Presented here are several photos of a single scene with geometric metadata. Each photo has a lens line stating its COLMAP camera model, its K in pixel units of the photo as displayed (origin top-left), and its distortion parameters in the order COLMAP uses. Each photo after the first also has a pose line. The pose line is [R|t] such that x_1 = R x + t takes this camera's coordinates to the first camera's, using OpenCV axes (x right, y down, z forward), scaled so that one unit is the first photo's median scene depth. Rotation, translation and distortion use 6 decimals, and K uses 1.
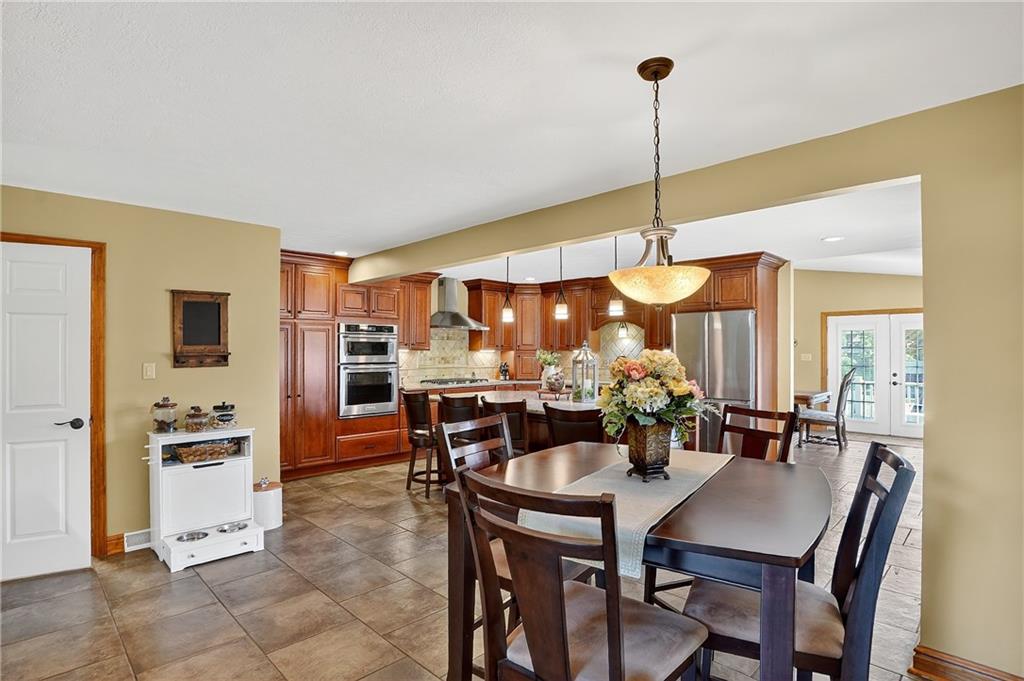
lens RADIAL K [[509.6, 0, 508.0], [0, 509.6, 334.2], [0, 0, 1]] dist [-0.044564, -0.000133]
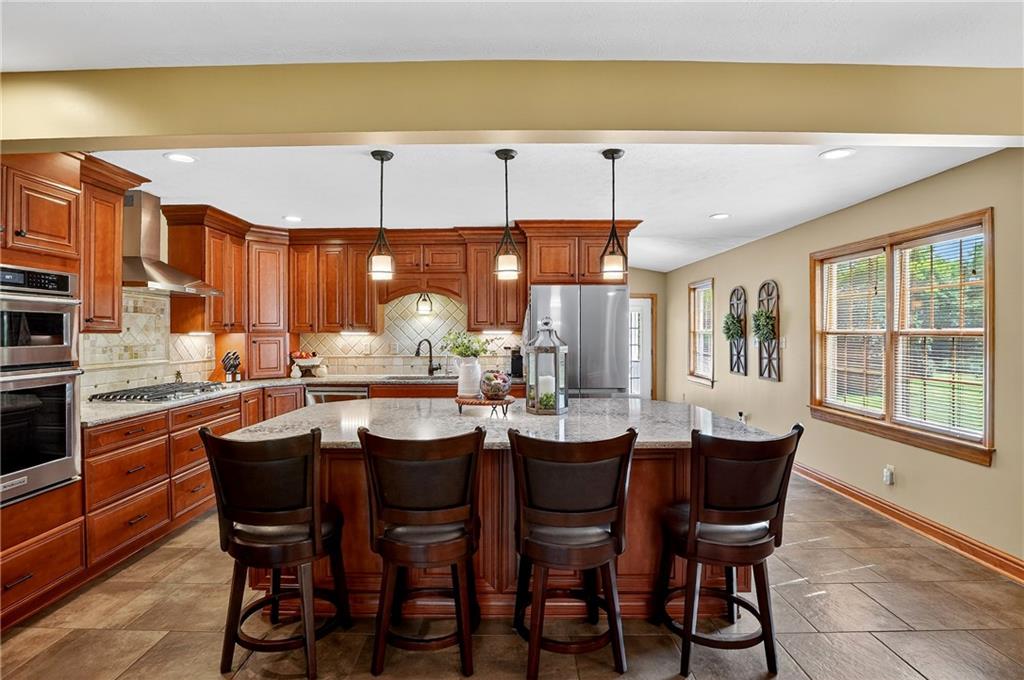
lens RADIAL K [[509.6, 0, 508.0], [0, 509.6, 333.7], [0, 0, 1]] dist [-0.044564, -0.000133]
pose [[0.700058, -0.007258, 0.714049, -0.213884], [-0.018952, 0.999407, 0.028740, 0.011104], [-0.713835, -0.033652, 0.699505, 0.377760]]
